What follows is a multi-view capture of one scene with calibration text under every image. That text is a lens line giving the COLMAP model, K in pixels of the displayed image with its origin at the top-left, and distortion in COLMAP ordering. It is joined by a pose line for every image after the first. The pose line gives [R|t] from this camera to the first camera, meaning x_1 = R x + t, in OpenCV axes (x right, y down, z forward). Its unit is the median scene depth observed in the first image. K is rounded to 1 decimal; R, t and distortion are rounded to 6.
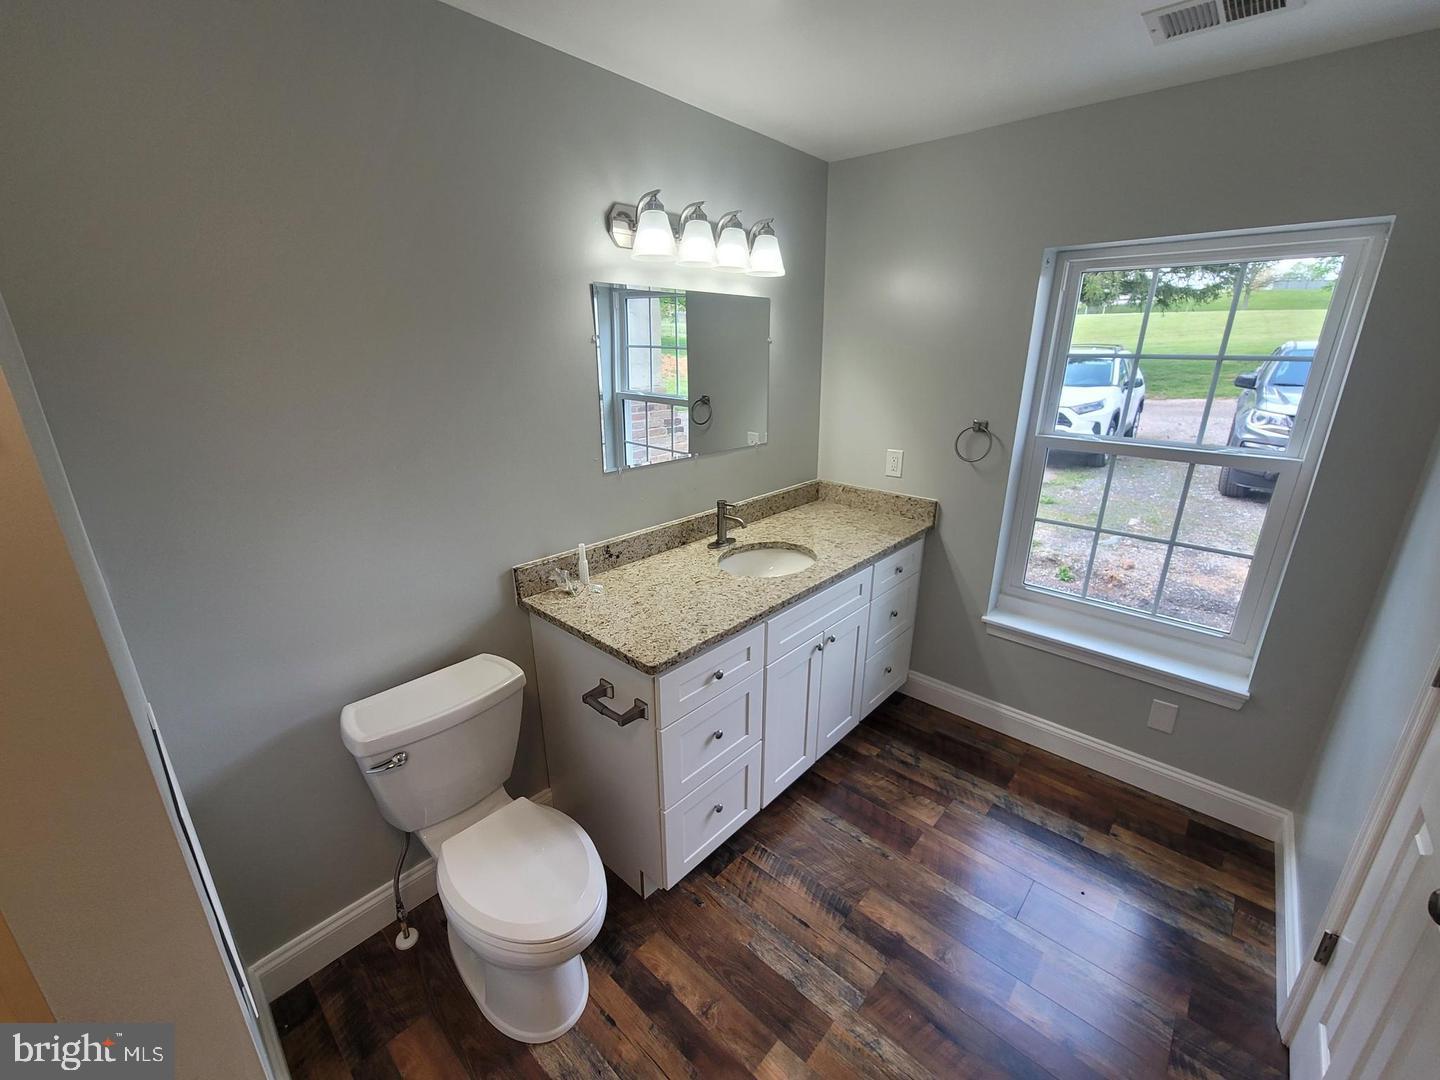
lens RADIAL K [[590.8, 0, 722.4], [0, 590.8, 544.1], [0, 0, 1]] dist [-0.008878, 0.001334]
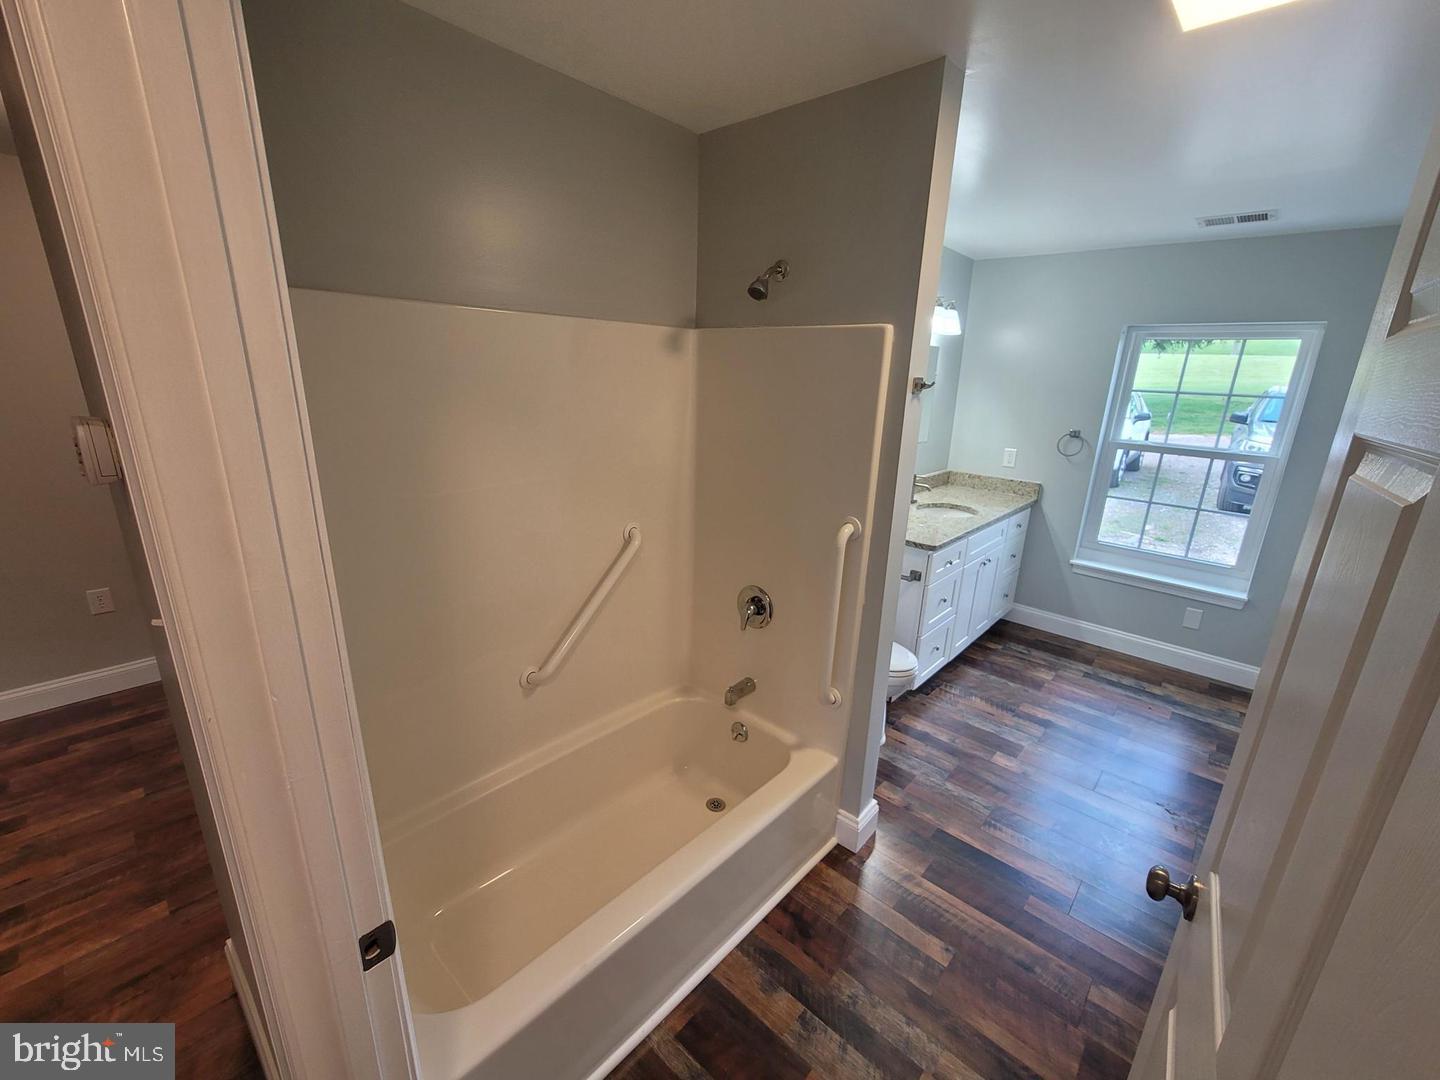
lens RADIAL K [[590.8, 0, 722.2], [0, 590.8, 544.4], [0, 0, 1]] dist [-0.008878, 0.001334]
pose [[0.999419, 0.032728, 0.009523, -0.538168], [-0.032351, 0.998778, -0.037360, 0.194620], [-0.010734, 0.037030, 0.999257, -0.574091]]
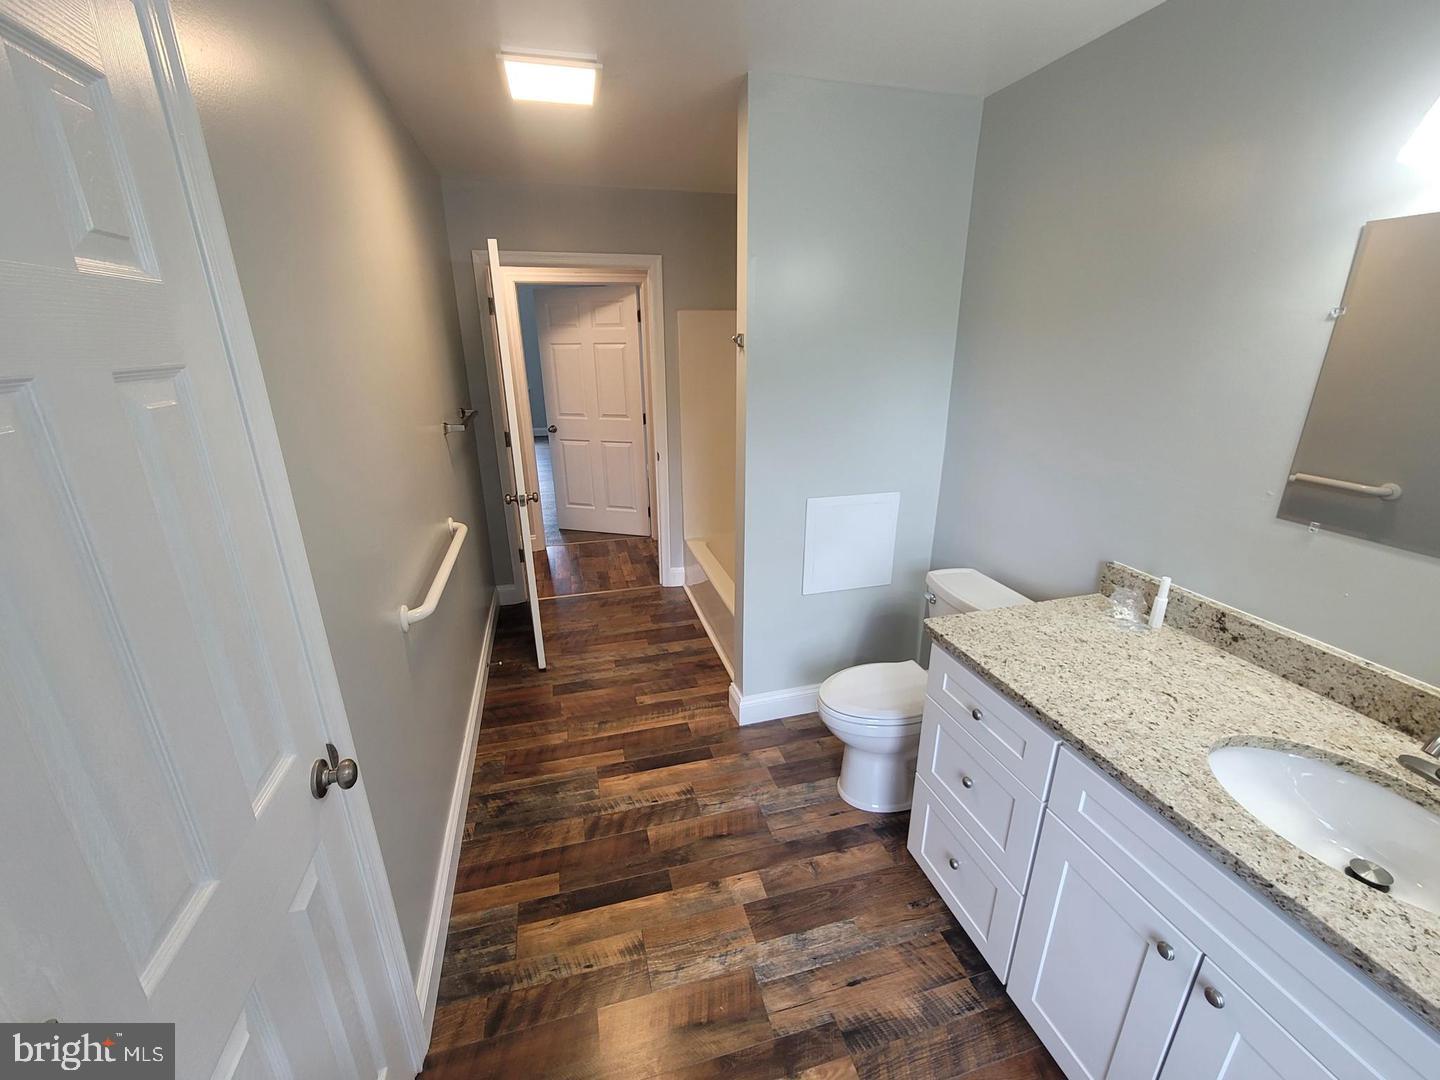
lens RADIAL K [[590.8, 0, 719.3], [0, 590.8, 539.4], [0, 0, 1]] dist [-0.008878, 0.001334]
pose [[-0.536202, 0.276264, -0.797600, 0.614994], [-0.261307, 0.844176, 0.468065, -0.224658], [0.802624, 0.459396, -0.380459, 0.694775]]
